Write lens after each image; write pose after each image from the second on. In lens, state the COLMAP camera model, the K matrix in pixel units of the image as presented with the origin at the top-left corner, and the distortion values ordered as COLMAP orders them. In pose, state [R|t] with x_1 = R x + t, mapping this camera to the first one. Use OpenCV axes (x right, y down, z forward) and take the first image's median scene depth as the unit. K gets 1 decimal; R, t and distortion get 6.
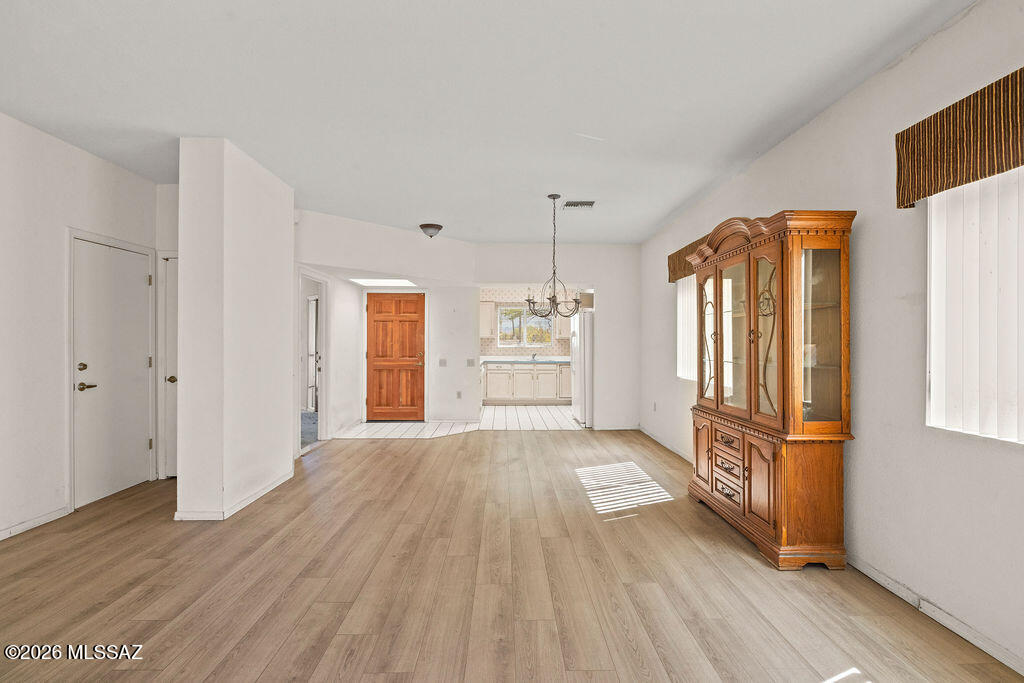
lens RADIAL K [[483.0, 0, 513.6], [0, 483.0, 340.1], [0, 0, 1]] dist [-0.007998, 0.001993]
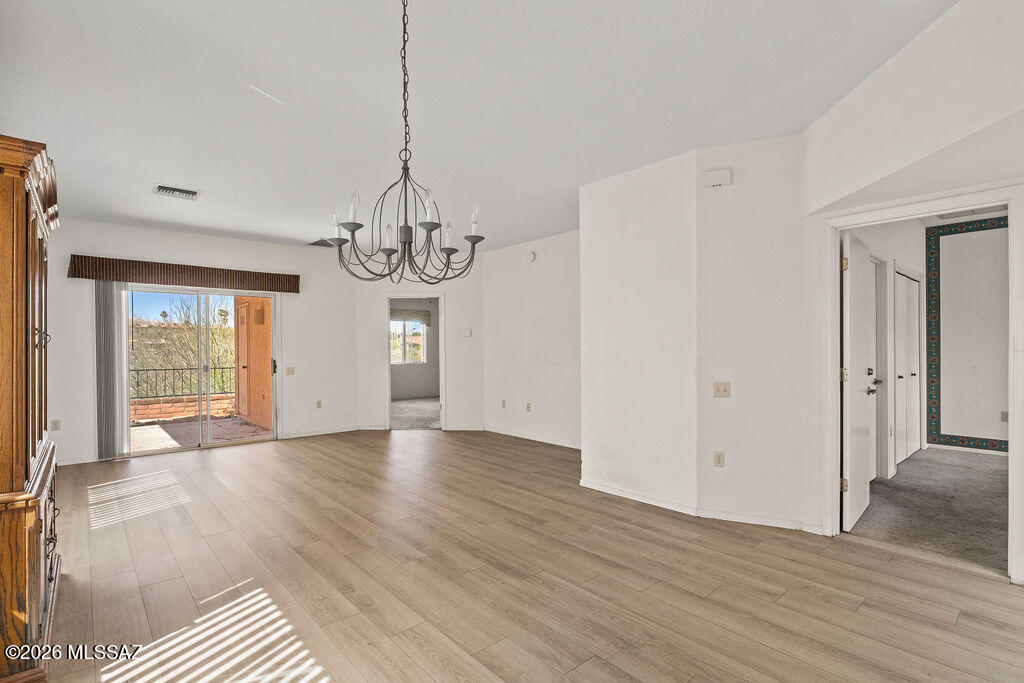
lens RADIAL K [[483.0, 0, 514.4], [0, 483.0, 349.2], [0, 0, 1]] dist [-0.007998, 0.001993]
pose [[-0.757400, -0.001142, -0.652950, 0.366269], [0.006119, 0.999942, -0.008848, 0.017029], [0.652922, -0.010697, -0.757350, 1.805551]]
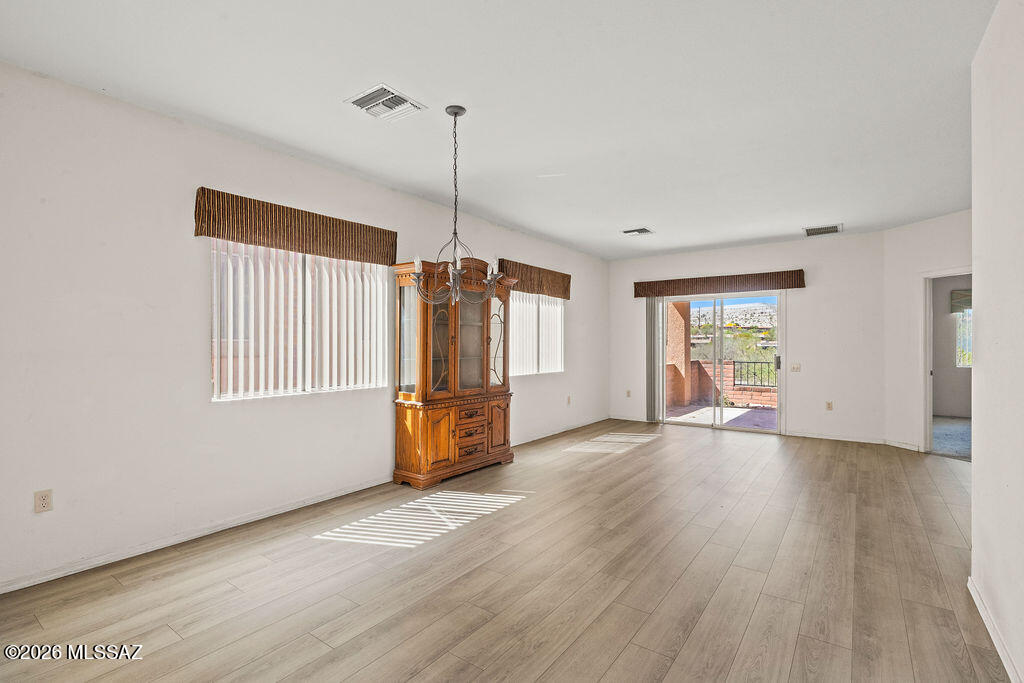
lens RADIAL K [[483.0, 0, 512.3], [0, 483.0, 347.4], [0, 0, 1]] dist [-0.007998, 0.001993]
pose [[-0.800446, -0.008659, 0.599342, -0.463941], [-0.011507, 0.999933, -0.000922, 0.015678], [-0.599294, -0.007635, -0.800492, 1.938320]]
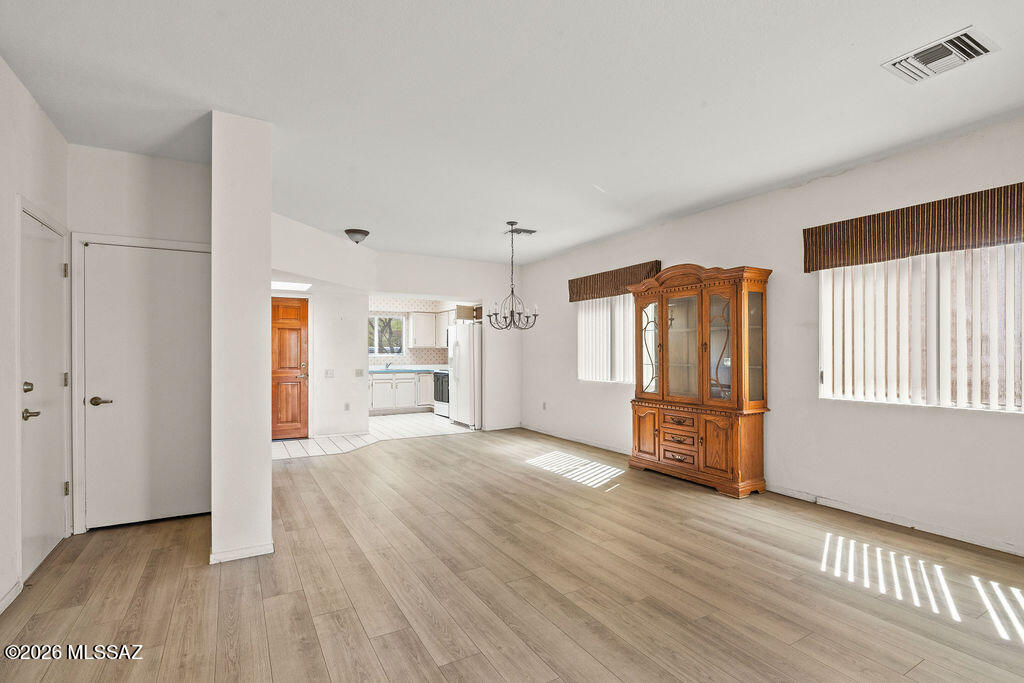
lens RADIAL K [[483.0, 0, 515.2], [0, 483.0, 350.3], [0, 0, 1]] dist [-0.007998, 0.001993]
pose [[0.872114, -0.002075, 0.489299, -0.624828], [0.000821, 0.999996, 0.002778, -0.002171], [-0.489303, -0.002021, 0.872112, 0.003914]]
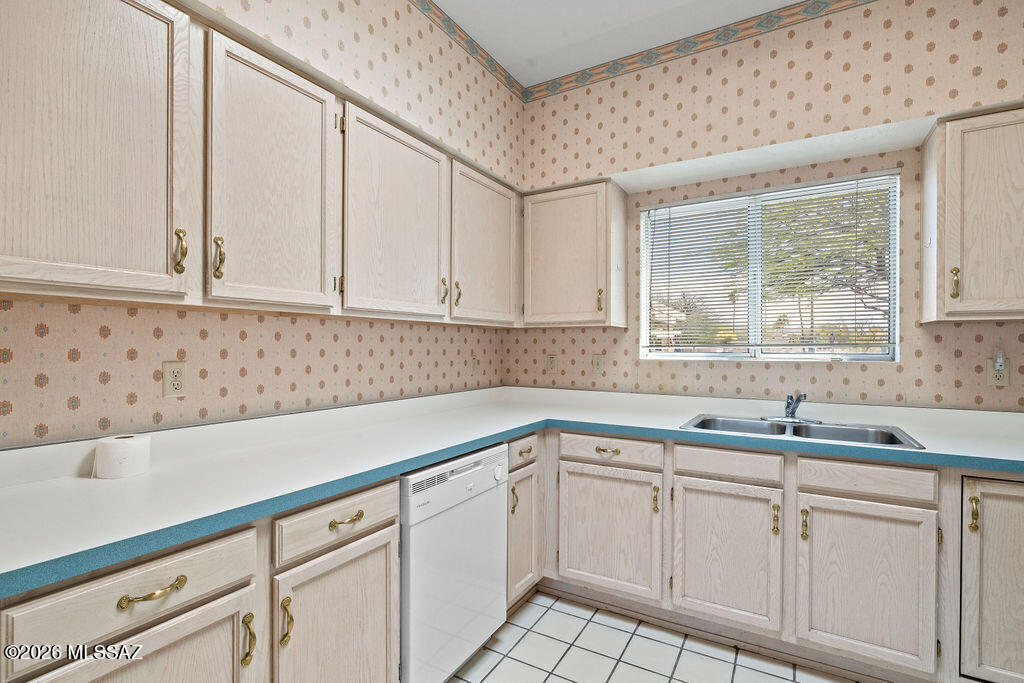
lens RADIAL K [[483.0, 0, 511.0], [0, 483.0, 345.2], [0, 0, 1]] dist [-0.007998, 0.001993]
pose [[0.852816, -0.005475, -0.522182, 0.136219], [0.007361, 0.999972, 0.001537, 0.014123], [0.522159, -0.005154, 0.852832, 2.146462]]
